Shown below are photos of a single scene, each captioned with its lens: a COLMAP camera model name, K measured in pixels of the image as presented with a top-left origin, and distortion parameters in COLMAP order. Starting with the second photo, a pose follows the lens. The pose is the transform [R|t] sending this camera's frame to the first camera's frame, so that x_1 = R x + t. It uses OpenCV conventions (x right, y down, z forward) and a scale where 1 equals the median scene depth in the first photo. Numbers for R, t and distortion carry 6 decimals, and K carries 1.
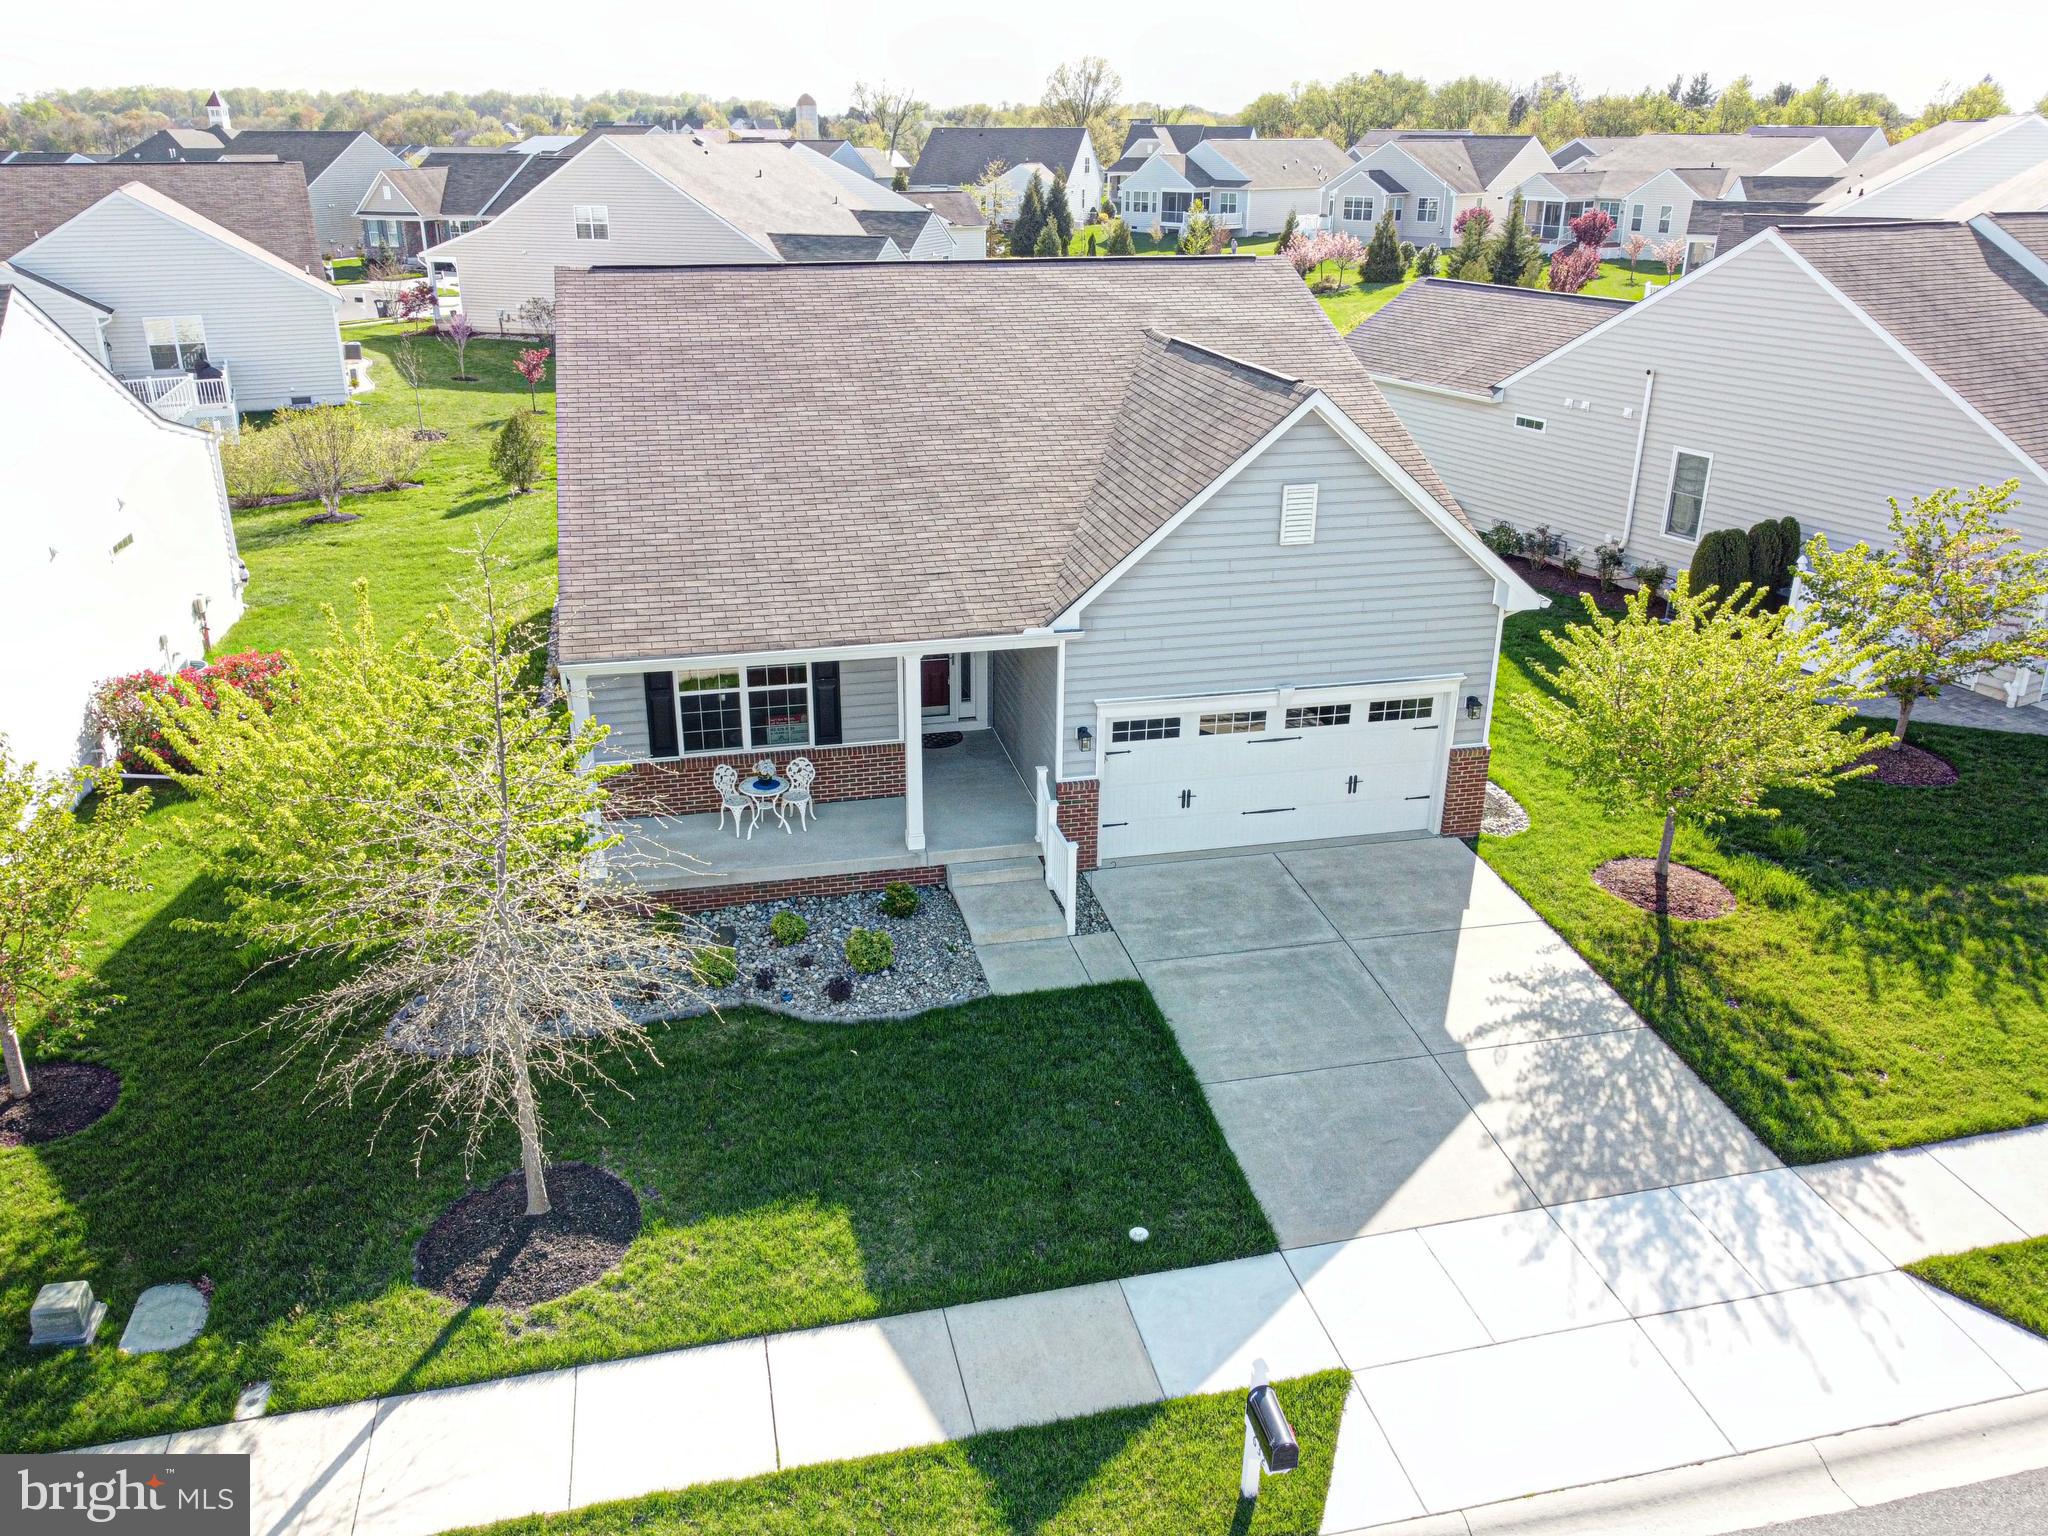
lens RADIAL K [[1546.4, 0, 1018.6], [0, 1546.4, 731.4], [0, 0, 1]] dist [-0.000958, -0.004372]
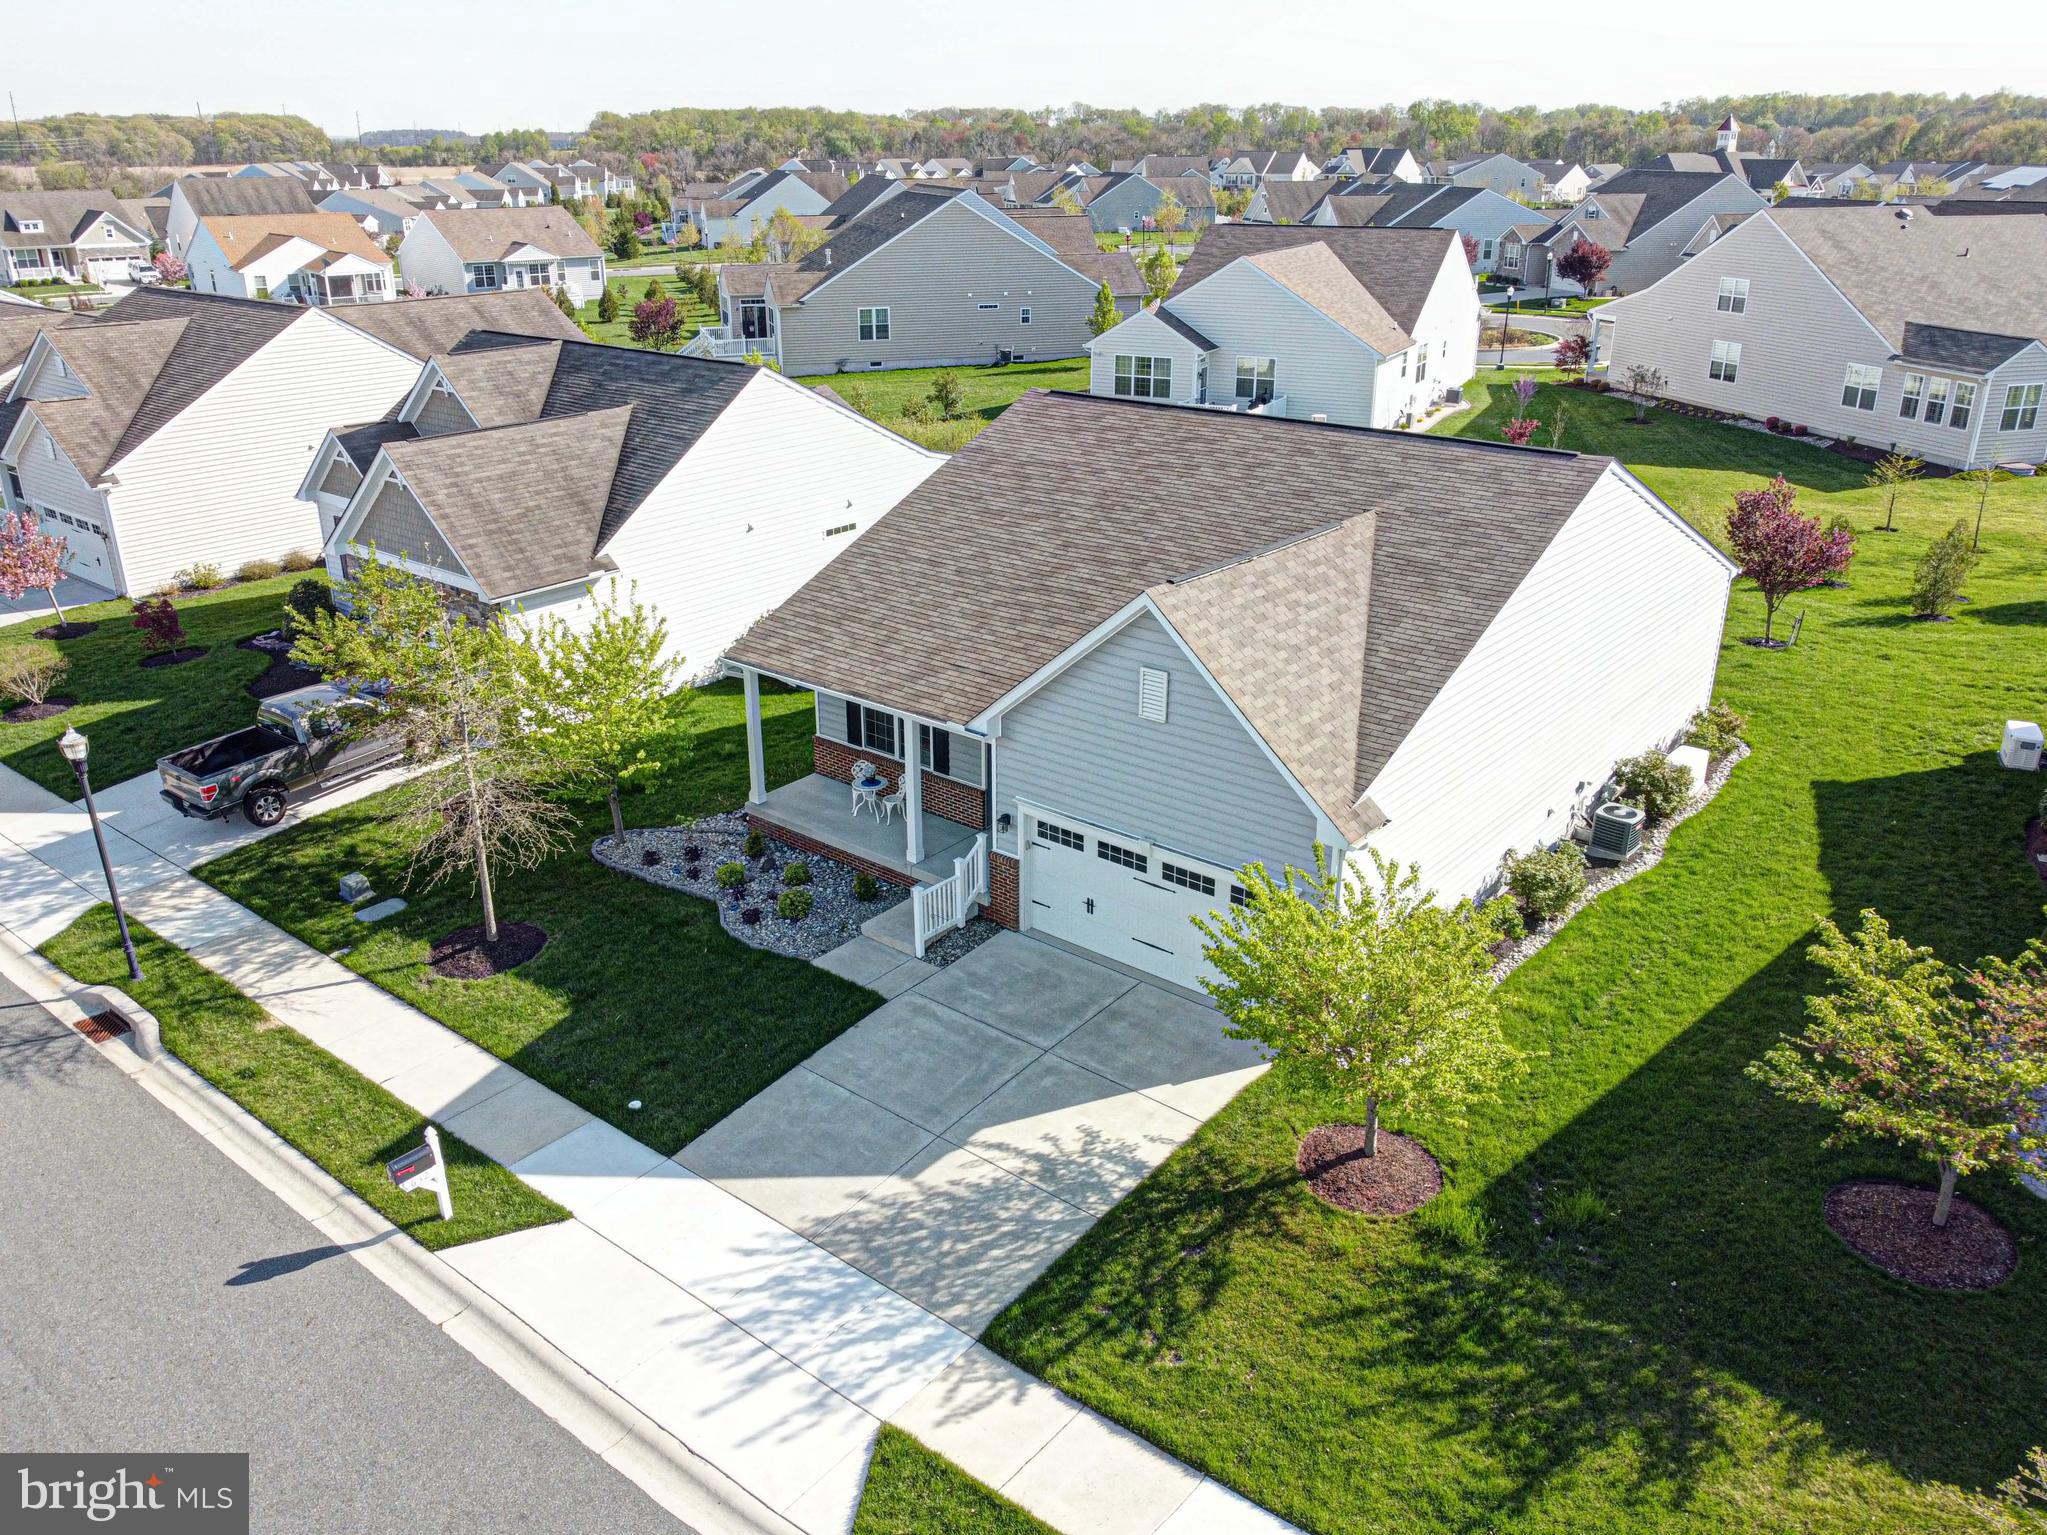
lens RADIAL K [[1536.5, 0, 1023.5], [0, 1536.5, 767.5], [0, 0, 1]] dist [-0.006561, 0.005652]
pose [[0.617057, 0.294518, -0.729726, 1.089672], [-0.280735, 0.948692, 0.145503, -0.257008], [0.735139, 0.115077, 0.668078, 0.207102]]
